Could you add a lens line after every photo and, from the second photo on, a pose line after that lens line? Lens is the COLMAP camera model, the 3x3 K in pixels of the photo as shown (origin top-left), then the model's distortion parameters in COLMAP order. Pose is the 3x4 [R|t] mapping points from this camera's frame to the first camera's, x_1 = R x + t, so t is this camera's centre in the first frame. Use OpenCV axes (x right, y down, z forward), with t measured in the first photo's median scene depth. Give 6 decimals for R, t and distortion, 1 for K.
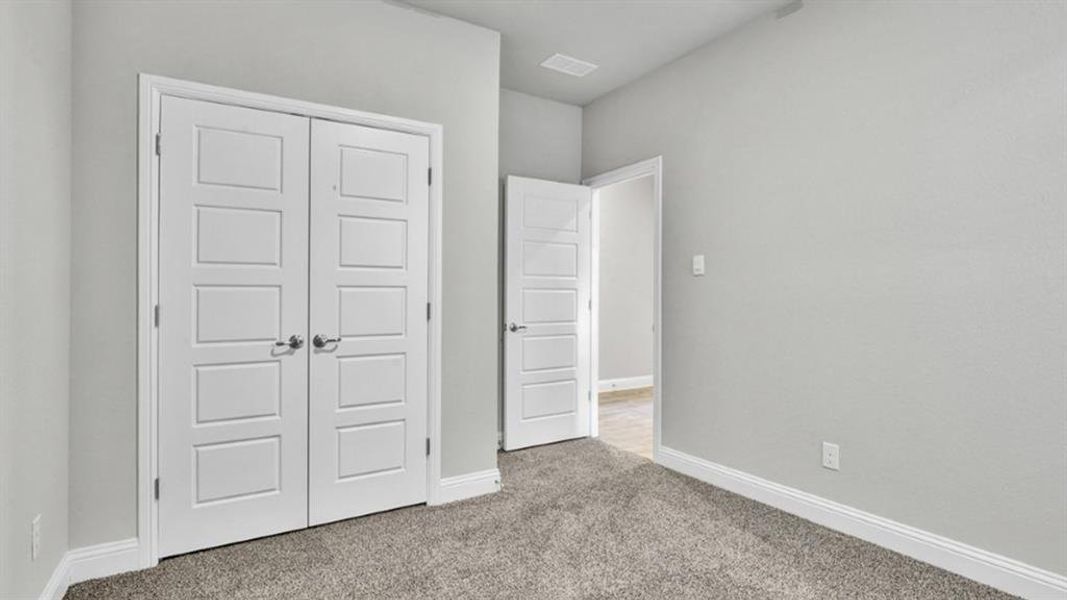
lens RADIAL K [[567.5, 0, 536.1], [0, 567.5, 290.4], [0, 0, 1]] dist [-0.025609, 0.000701]
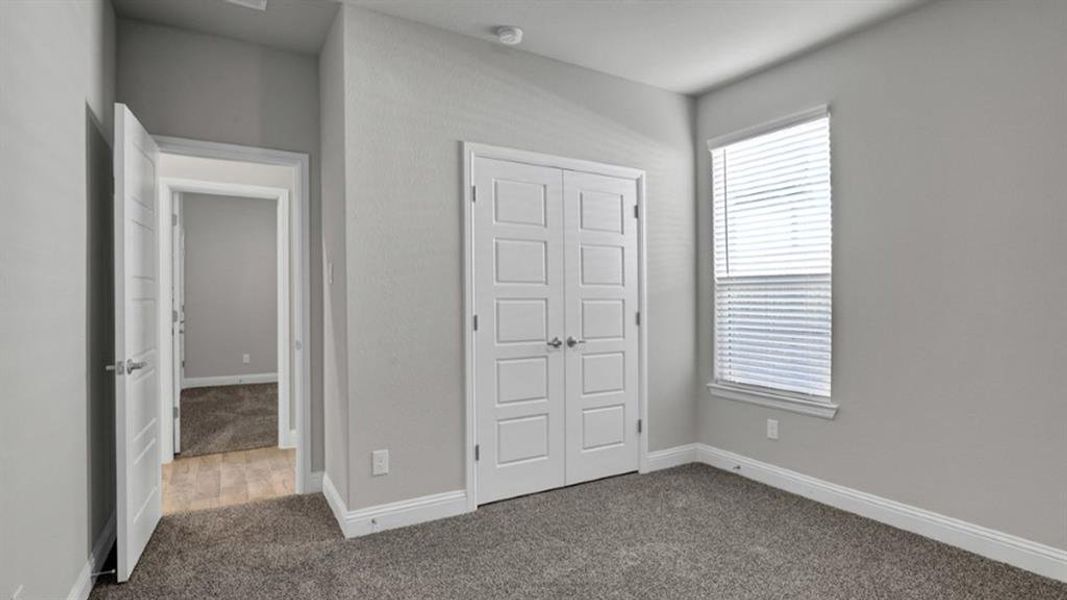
lens RADIAL K [[567.5, 0, 530.0], [0, 567.5, 294.8], [0, 0, 1]] dist [-0.025609, 0.000701]
pose [[0.999500, -0.006393, -0.030960, -0.447390], [0.006034, 0.999914, -0.011645, -0.002977], [0.031032, 0.011452, 0.999453, -0.306313]]
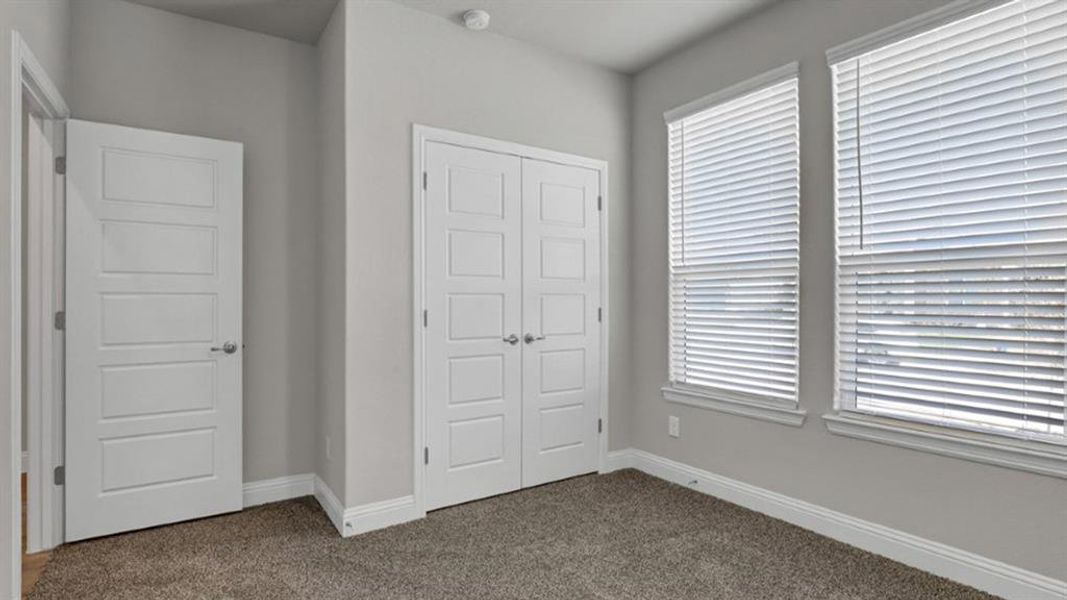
lens RADIAL K [[565.5, 0, 534.9], [0, 565.5, 297.5], [0, 0, 1]] dist [-0.007483, 0.000320]
pose [[0.999450, -0.001041, 0.033136, -0.421016], [0.001074, 0.999999, -0.000964, 0.001310], [-0.033135, 0.000999, 0.999450, -0.243146]]
